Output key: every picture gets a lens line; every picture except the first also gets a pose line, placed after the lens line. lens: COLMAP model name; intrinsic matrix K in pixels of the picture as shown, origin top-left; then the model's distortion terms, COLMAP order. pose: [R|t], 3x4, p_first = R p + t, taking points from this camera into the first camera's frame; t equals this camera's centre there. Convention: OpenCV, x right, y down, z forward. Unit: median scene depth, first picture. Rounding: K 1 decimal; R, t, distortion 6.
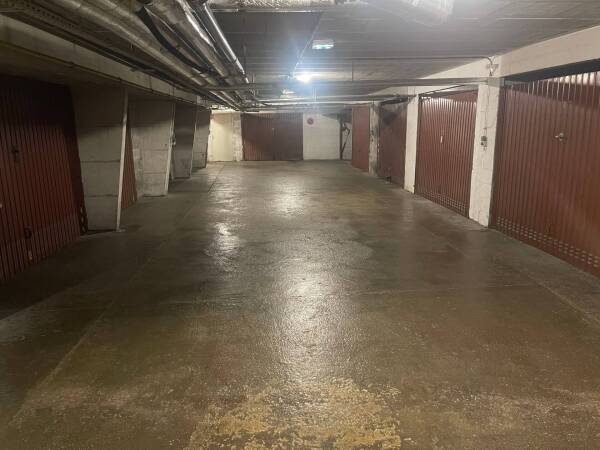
lens RADIAL K [[453.4, 0, 297.7], [0, 453.4, 226.8], [0, 0, 1]] dist [0.069935, -0.083293]
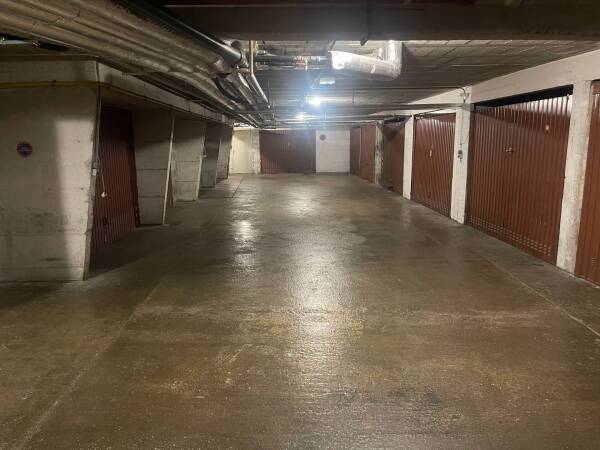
lens RADIAL K [[453.4, 0, 300.8], [0, 453.4, 225.5], [0, 0, 1]] dist [0.069935, -0.083293]
pose [[0.999661, 0.007507, -0.024946, 0.010880], [-0.008384, 0.999344, -0.035245, 0.050879], [0.024665, 0.035442, 0.999067, -0.231884]]
